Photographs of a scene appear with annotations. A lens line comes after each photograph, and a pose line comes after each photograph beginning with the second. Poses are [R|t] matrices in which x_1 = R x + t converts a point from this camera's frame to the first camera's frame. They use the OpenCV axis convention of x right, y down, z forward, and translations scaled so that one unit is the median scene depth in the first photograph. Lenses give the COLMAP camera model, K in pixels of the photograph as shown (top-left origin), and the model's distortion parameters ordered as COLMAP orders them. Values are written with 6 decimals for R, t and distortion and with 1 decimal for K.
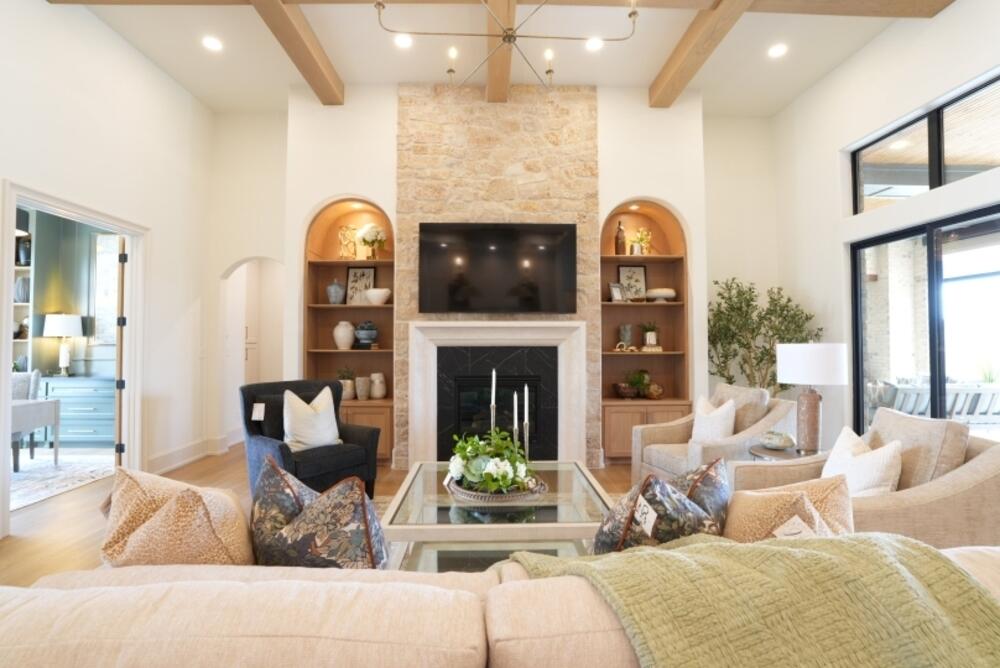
lens RADIAL K [[465.2, 0, 502.9], [0, 465.2, 332.6], [0, 0, 1]] dist [-0.066426, 0.025825]
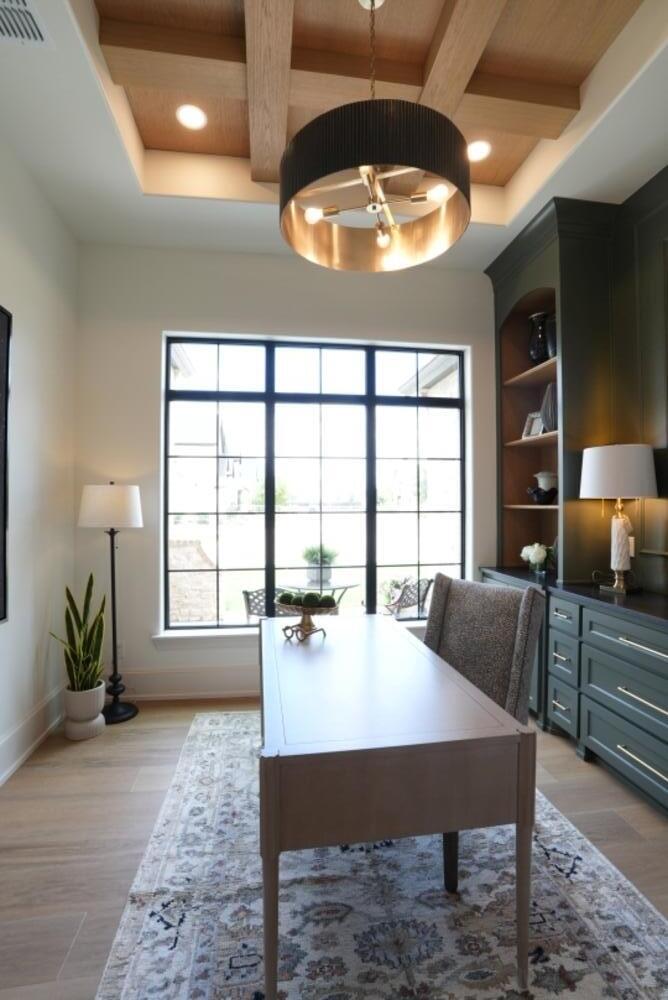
lens RADIAL K [[460.6, 0, 330.2], [0, 460.6, 505.8], [0, 0, 1]] dist [-0.069008, 0.025844]
pose [[0.120886, 0.002648, -0.992663, -0.709454], [0.022864, 0.999724, 0.005451, 0.010055], [0.992403, -0.023355, 0.120792, 0.808374]]
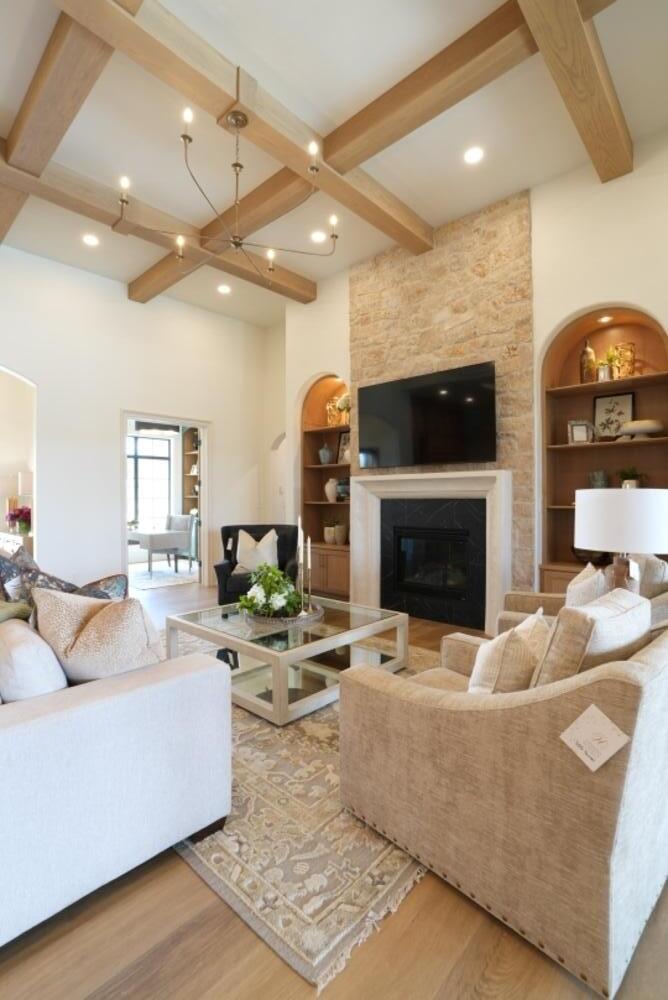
lens RADIAL K [[465.2, 0, 324.0], [0, 465.2, 501.3], [0, 0, 1]] dist [-0.066426, 0.025825]
pose [[0.708252, 0.002965, -0.705953, 0.529344], [0.016832, 0.999636, 0.021085, 0.010306], [0.705759, -0.026816, 0.707945, 0.135167]]
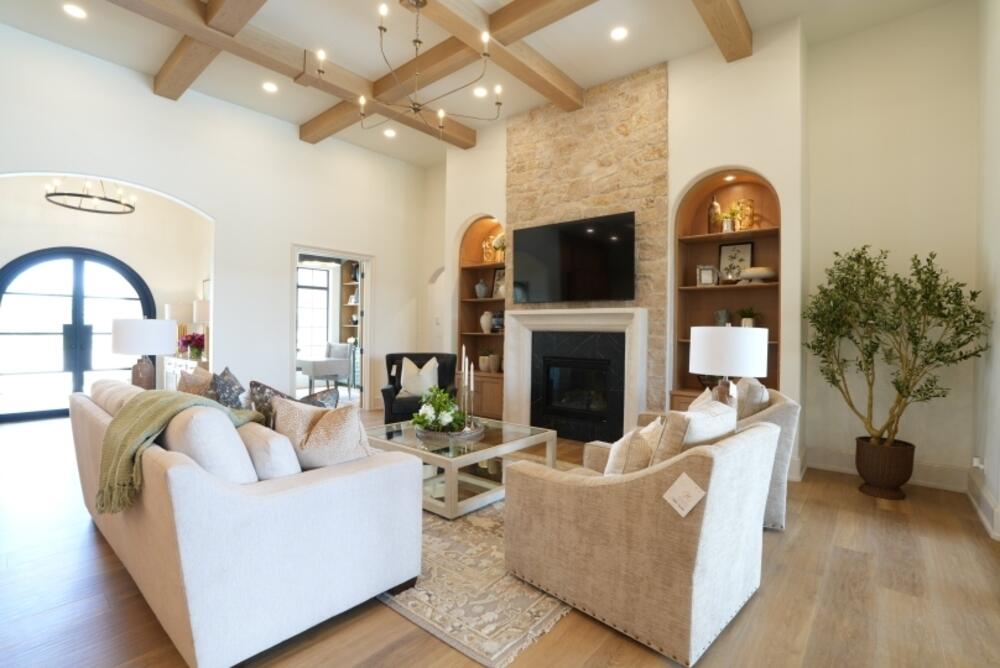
lens RADIAL K [[460.6, 0, 500.0], [0, 460.6, 334.0], [0, 0, 1]] dist [-0.069008, 0.025844]
pose [[0.749943, 0.016366, -0.661299, 0.579647], [0.000543, 0.999678, 0.025356, 0.007364], [0.661502, -0.019374, 0.749693, 0.053245]]
